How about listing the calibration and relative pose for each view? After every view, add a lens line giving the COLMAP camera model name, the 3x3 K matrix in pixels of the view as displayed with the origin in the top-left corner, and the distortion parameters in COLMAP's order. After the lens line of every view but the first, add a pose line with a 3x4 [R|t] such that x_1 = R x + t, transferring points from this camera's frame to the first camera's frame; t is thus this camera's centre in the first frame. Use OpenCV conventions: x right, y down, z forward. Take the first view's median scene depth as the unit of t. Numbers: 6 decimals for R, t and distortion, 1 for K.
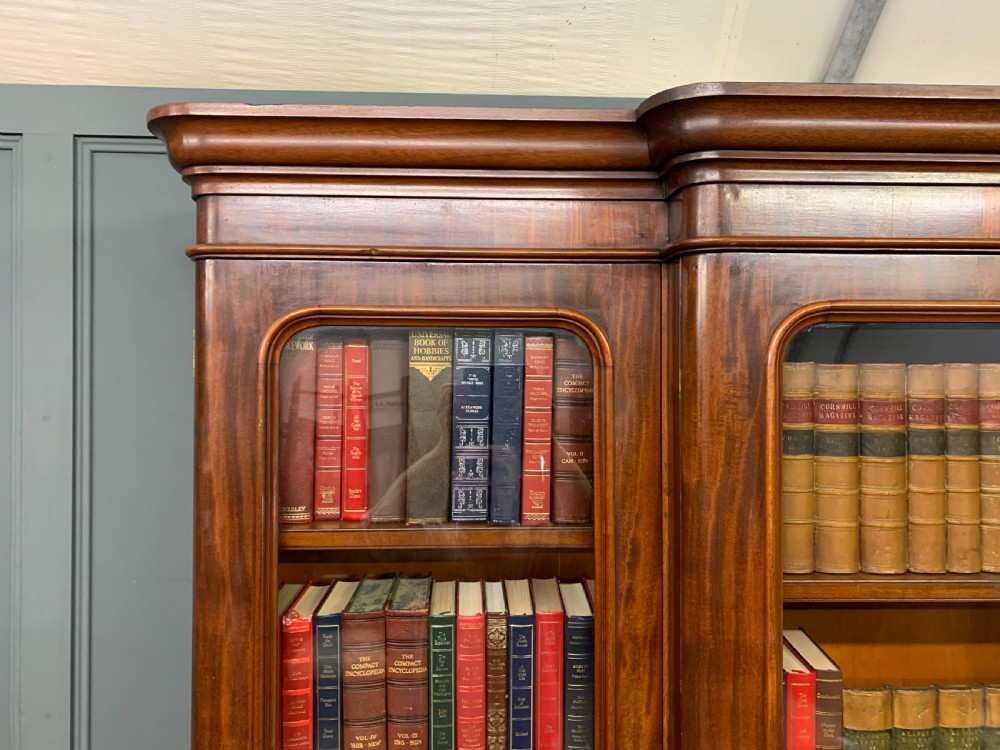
lens RADIAL K [[765.4, 0, 499.0], [0, 765.4, 367.9], [0, 0, 1]] dist [0.039714, -0.041694]
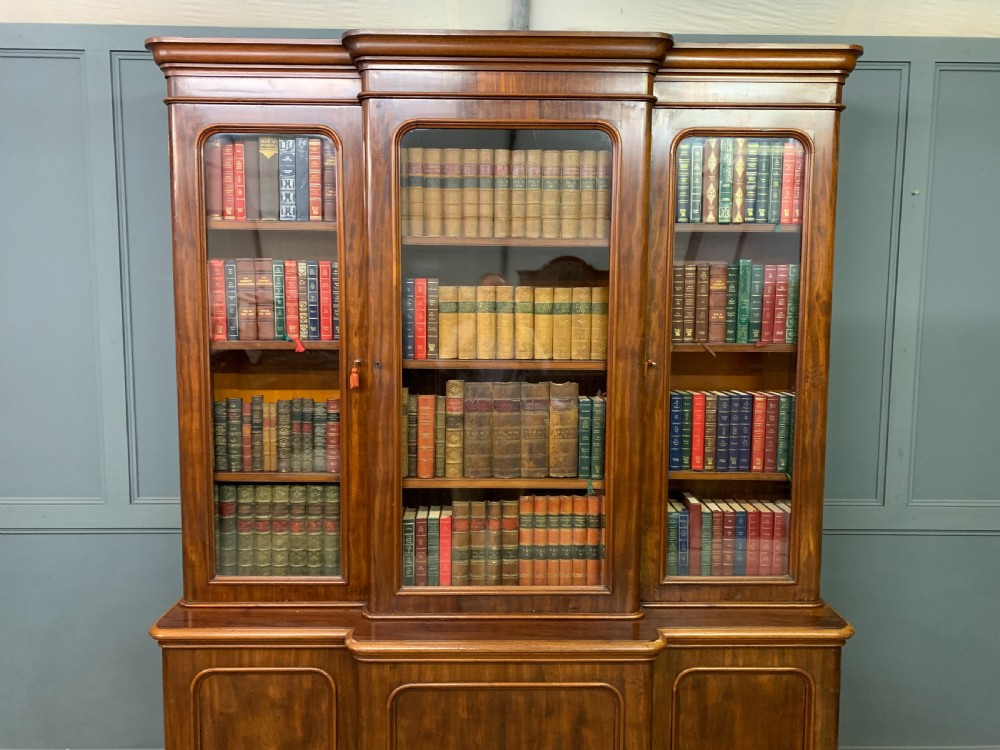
lens RADIAL K [[765.4, 0, 497.2], [0, 765.4, 366.5], [0, 0, 1]] dist [0.039714, -0.041694]
pose [[0.999719, 0.004712, -0.023219, 0.686695], [-0.002442, 0.995299, 0.096823, 0.432899], [0.023566, -0.096740, 0.995031, -1.431585]]
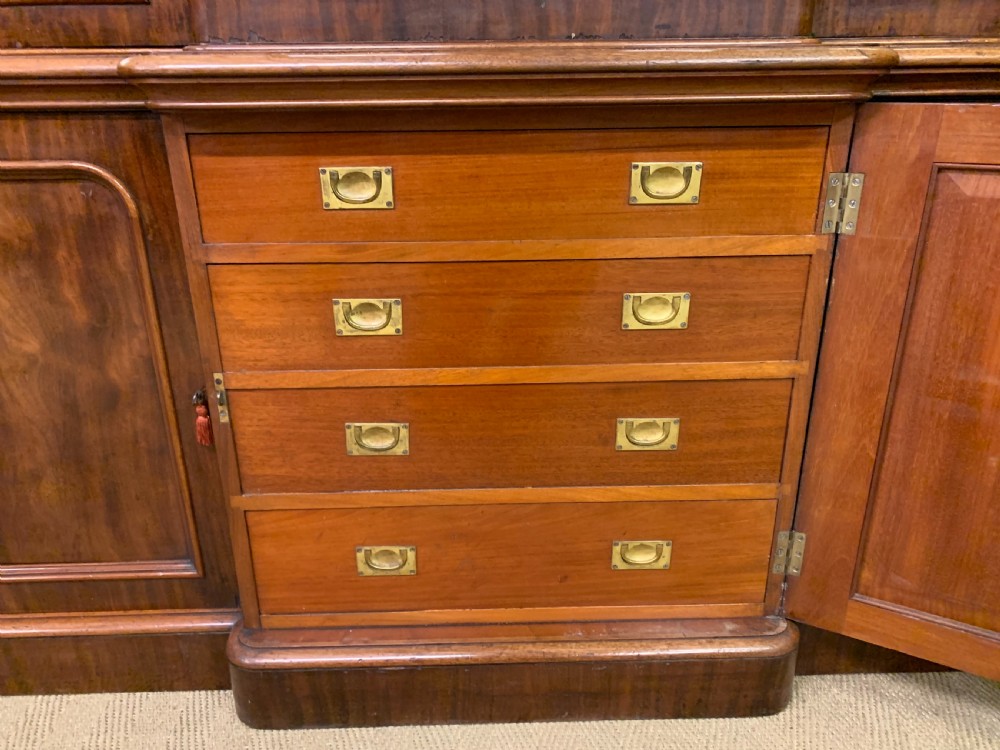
lens RADIAL K [[765.4, 0, 502.2], [0, 765.4, 377.3], [0, 0, 1]] dist [0.039714, -0.041694]
pose [[0.999833, -0.008889, -0.015971, 0.664563], [0.014289, 0.924968, 0.379776, 1.466695], [0.011397, -0.379941, 0.924941, -0.253914]]
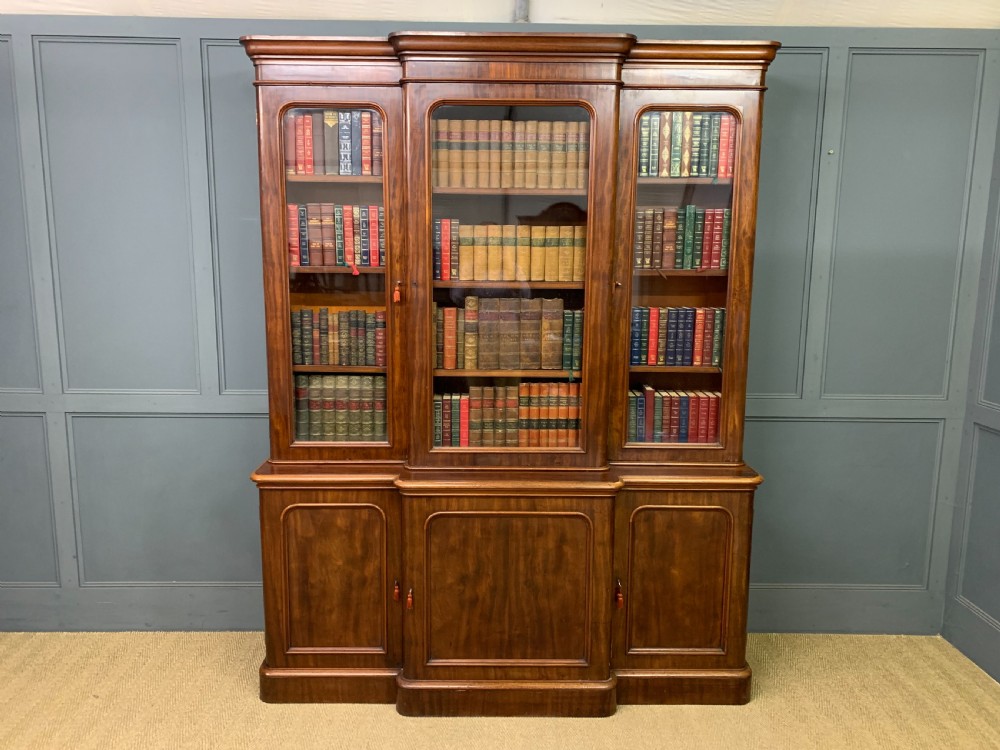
lens RADIAL K [[765.4, 0, 491.8], [0, 765.4, 365.7], [0, 0, 1]] dist [0.039714, -0.041694]
pose [[0.999611, 0.008811, -0.026461, 0.671711], [-0.004401, 0.986730, 0.162309, 0.475017], [0.027540, -0.162129, 0.986385, -2.284090]]
